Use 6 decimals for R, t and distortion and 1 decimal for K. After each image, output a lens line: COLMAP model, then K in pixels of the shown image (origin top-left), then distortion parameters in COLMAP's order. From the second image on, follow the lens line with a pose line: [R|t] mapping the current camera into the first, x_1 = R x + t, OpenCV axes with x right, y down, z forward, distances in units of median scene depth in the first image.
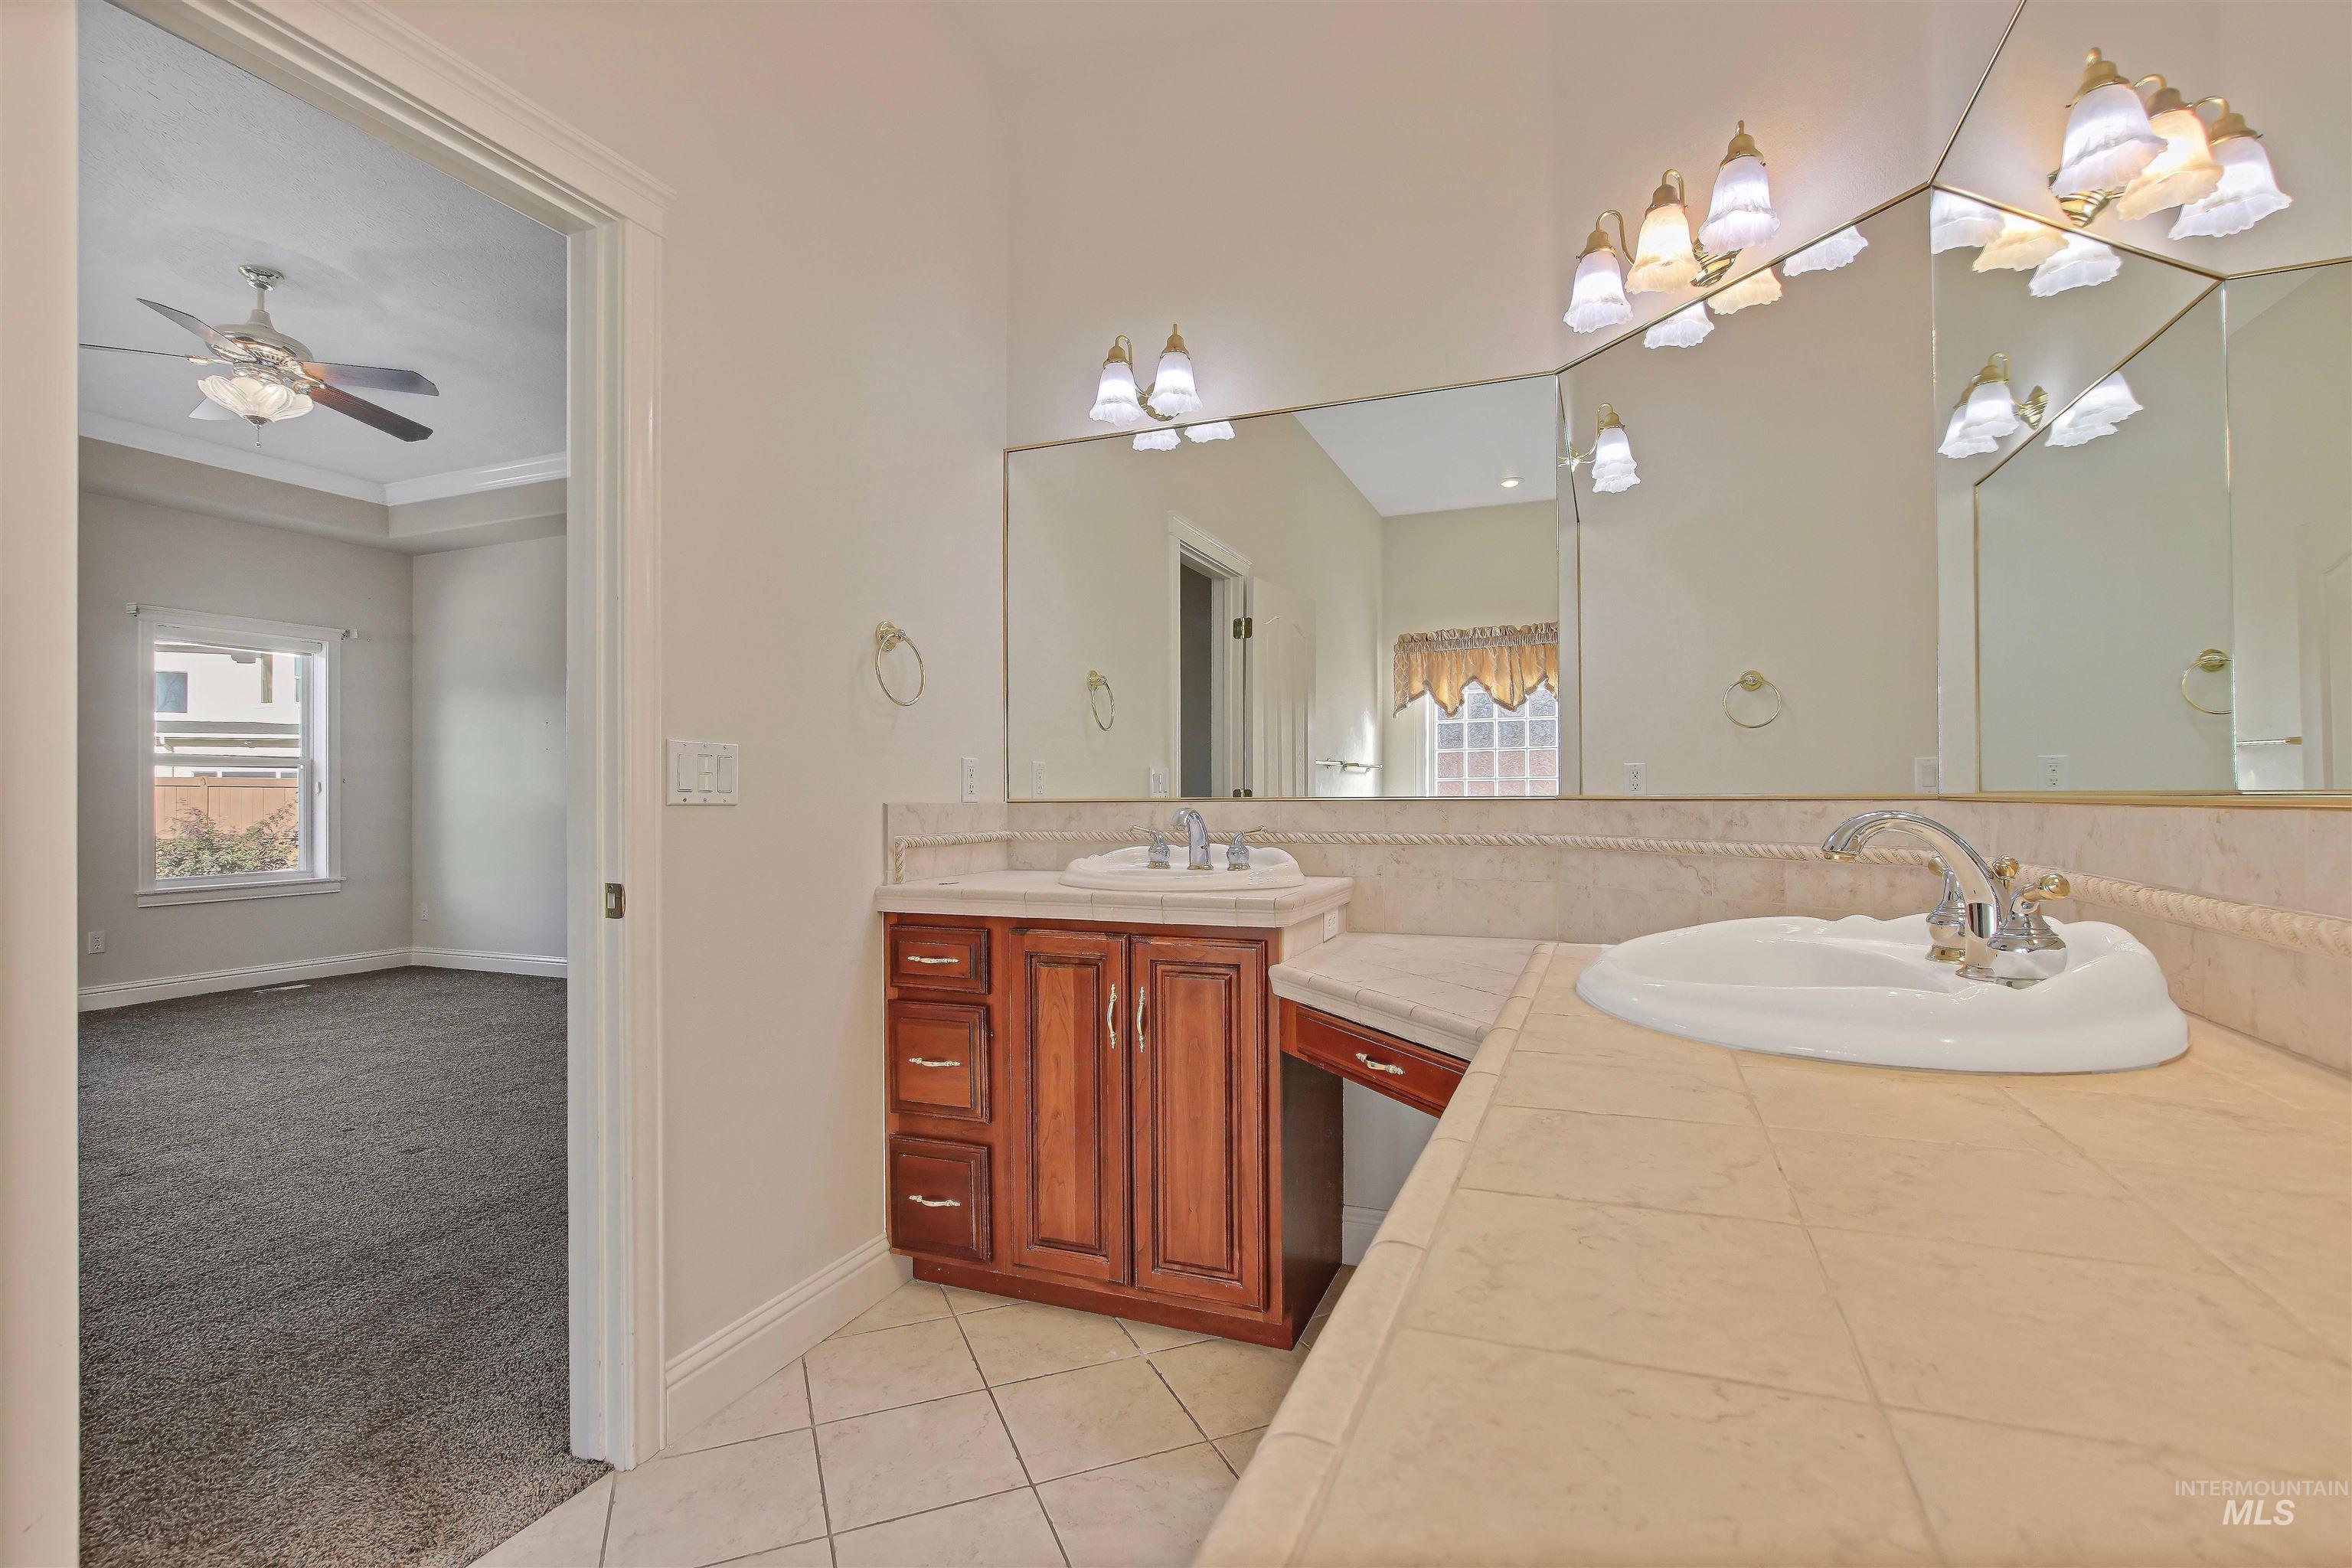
lens RADIAL K [[1094.2, 0, 1190.7], [0, 1094.2, 788.8], [0, 0, 1]] dist [-0.013434, 0.000970]
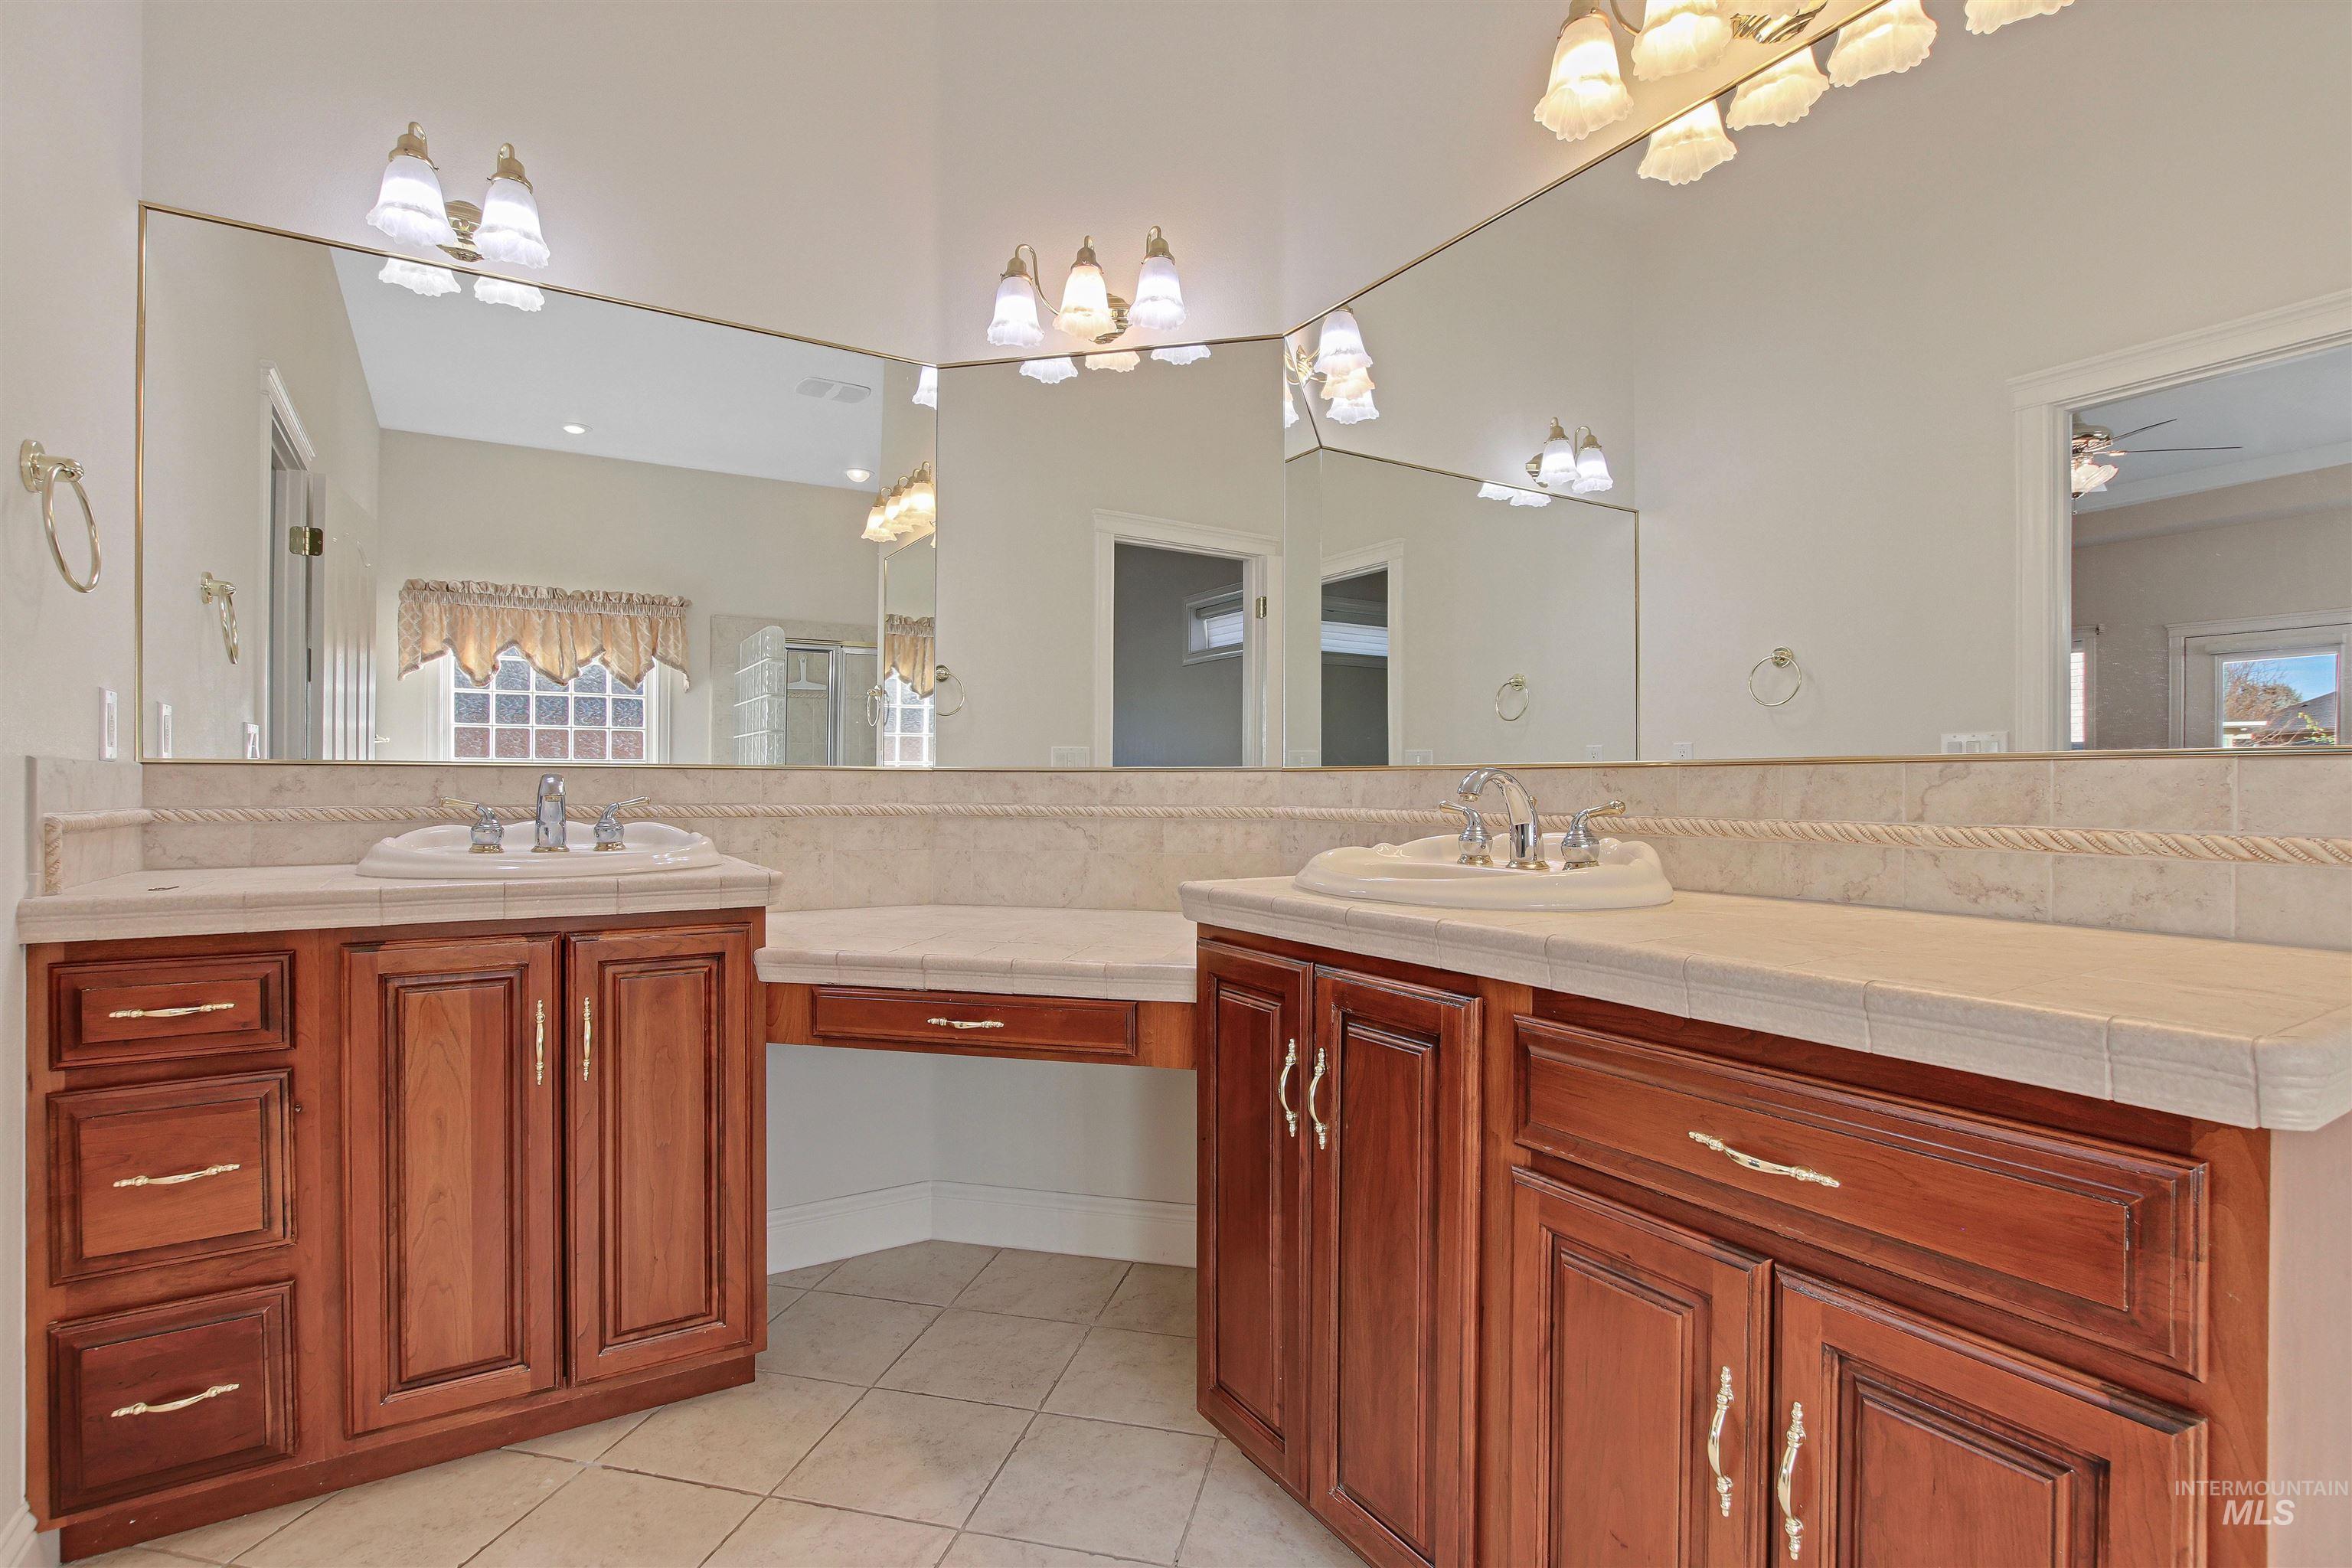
lens RADIAL K [[1094.2, 0, 1190.7], [0, 1094.2, 788.8], [0, 0, 1]] dist [-0.013434, 0.000970]
pose [[0.592502, 0.006140, 0.805546, -0.388001], [-0.012123, 0.999926, 0.001294, 0.023710], [-0.805478, -0.010532, 0.592532, 0.178251]]
